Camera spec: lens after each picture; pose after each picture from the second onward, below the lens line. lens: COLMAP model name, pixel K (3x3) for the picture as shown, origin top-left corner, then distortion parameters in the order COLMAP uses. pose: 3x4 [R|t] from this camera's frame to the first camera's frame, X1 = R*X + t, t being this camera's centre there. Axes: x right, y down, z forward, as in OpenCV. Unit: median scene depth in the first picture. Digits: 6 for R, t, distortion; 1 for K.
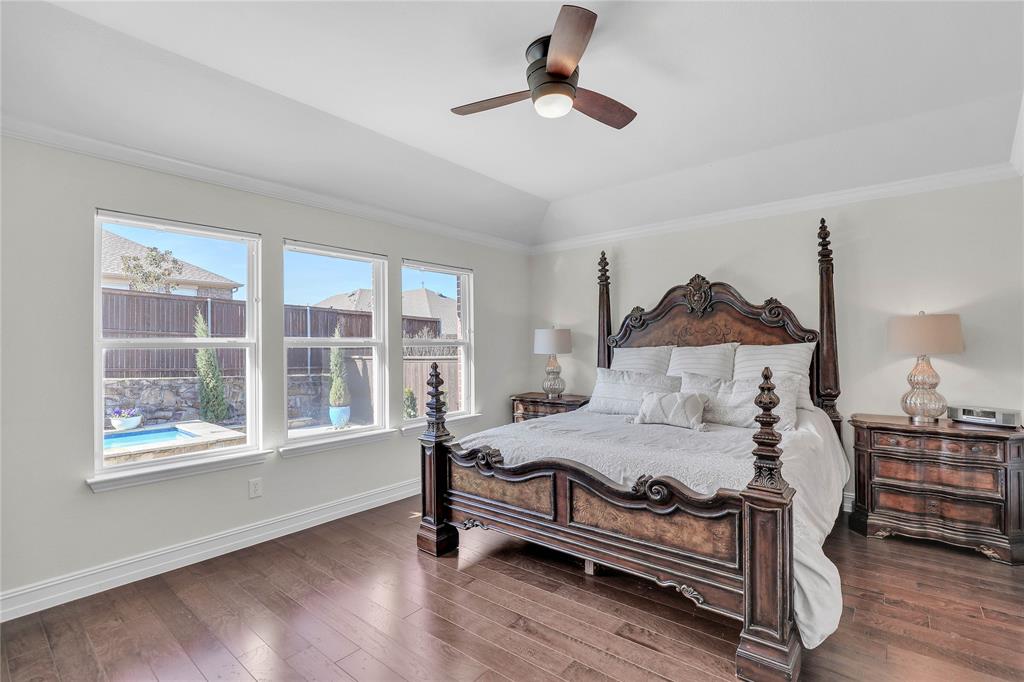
lens RADIAL K [[465.3, 0, 514.7], [0, 465.3, 338.8], [0, 0, 1]] dist [-0.050228, 0.009581]
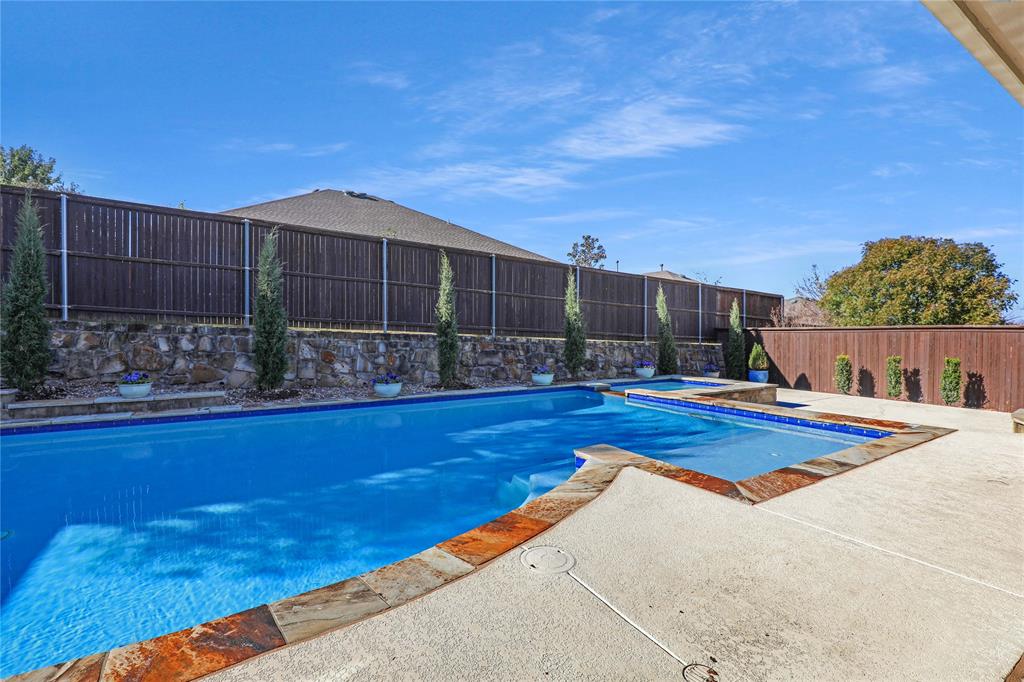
lens RADIAL K [[465.3, 0, 514.7], [0, 465.3, 338.8], [0, 0, 1]] dist [-0.050228, 0.009581]
pose [[0.943389, 0.020929, -0.331028, -0.628274], [-0.009611, 0.999313, 0.035792, 0.037214], [0.331550, -0.030585, 0.942942, -0.289400]]
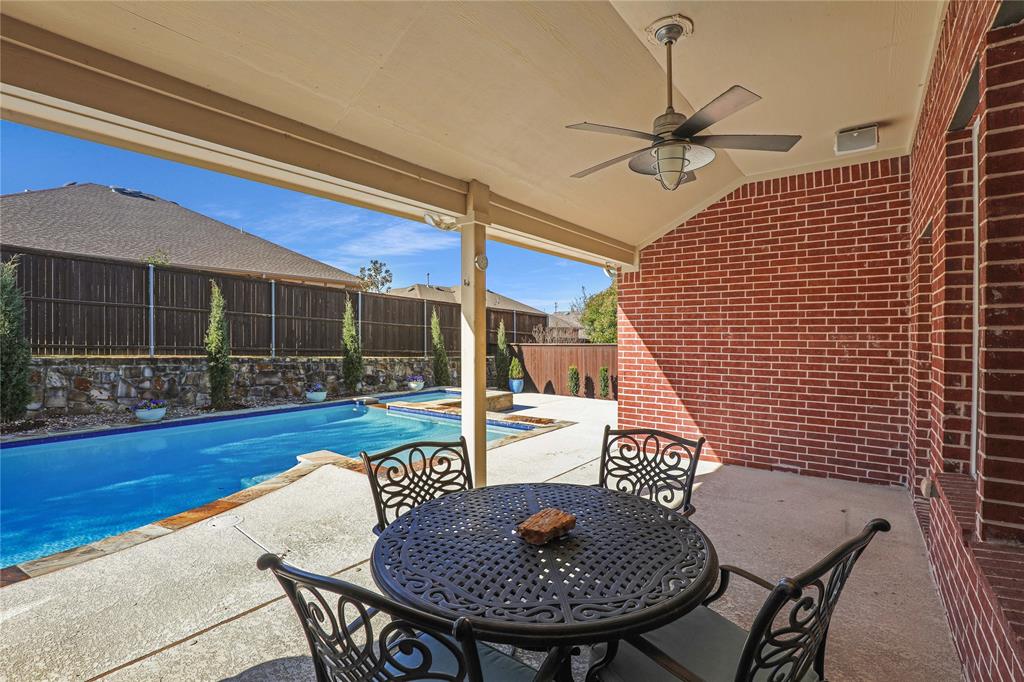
lens RADIAL K [[465.3, 0, 514.7], [0, 465.3, 338.8], [0, 0, 1]] dist [-0.050228, 0.009581]
pose [[0.999413, 0.011427, 0.032306, -0.474535], [-0.012095, 0.999716, 0.020556, -0.004342], [-0.032062, -0.020934, 0.999267, -0.439741]]
